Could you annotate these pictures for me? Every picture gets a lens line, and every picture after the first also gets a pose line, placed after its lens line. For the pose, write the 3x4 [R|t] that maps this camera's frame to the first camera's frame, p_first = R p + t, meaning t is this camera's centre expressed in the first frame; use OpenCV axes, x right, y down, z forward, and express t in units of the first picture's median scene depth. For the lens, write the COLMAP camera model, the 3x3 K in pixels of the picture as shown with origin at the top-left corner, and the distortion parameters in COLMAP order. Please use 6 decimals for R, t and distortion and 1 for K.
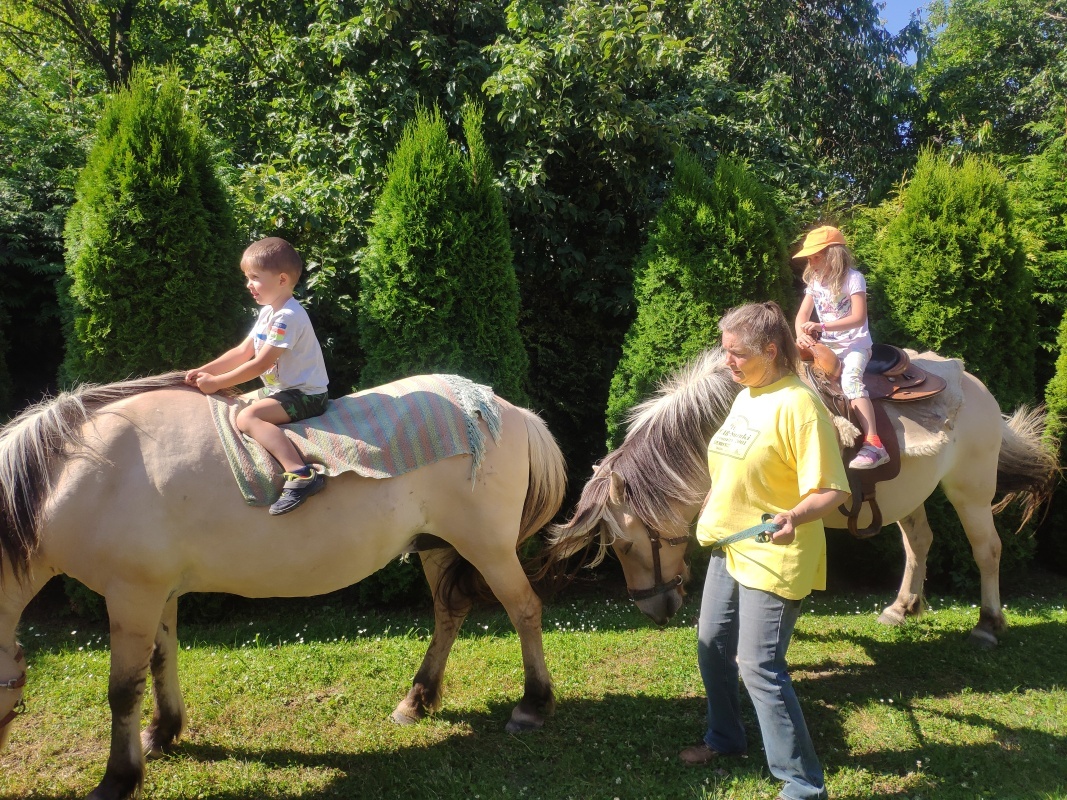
lens RADIAL K [[759.4, 0, 529.7], [0, 759.4, 424.8], [0, 0, 1]] dist [0.001747, -0.057739]
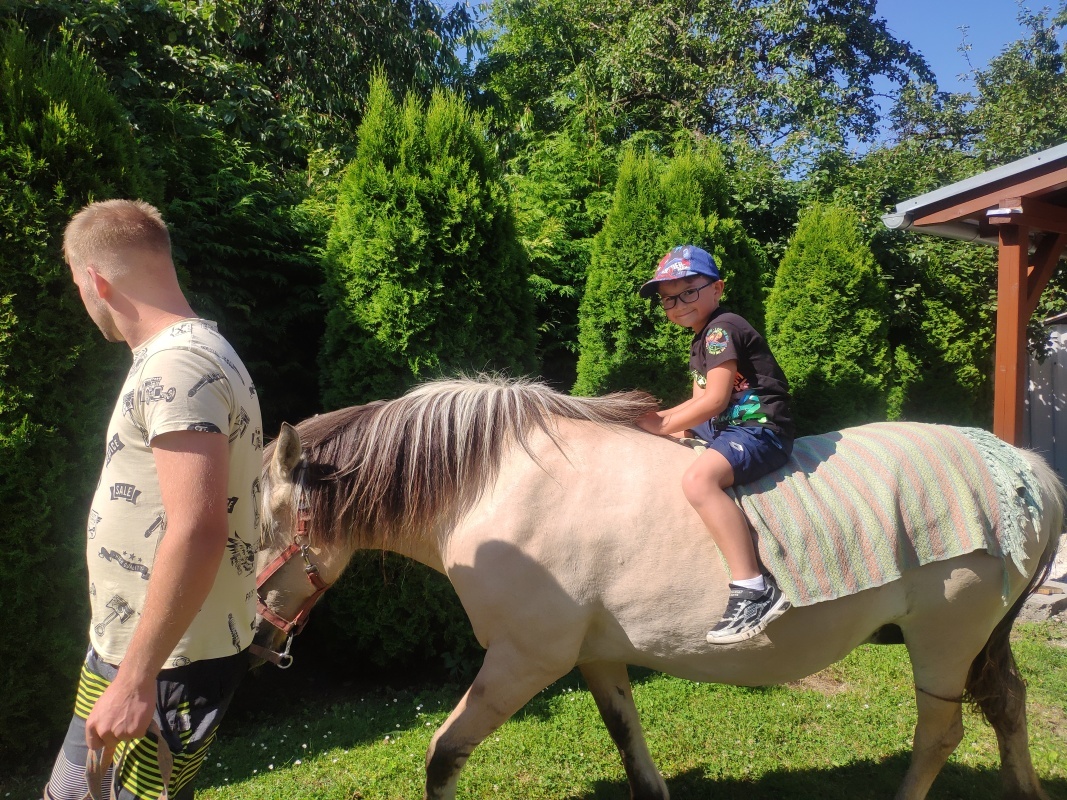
lens RADIAL K [[822.1, 0, 512.4], [0, 822.1, 401.2], [0, 0, 1]] dist [0.004179, -0.067168]
pose [[0.896738, -0.037854, 0.440939, 0.291841], [0.063049, 0.997100, -0.042623, -0.010980], [-0.438047, 0.066022, 0.896524, 0.265920]]
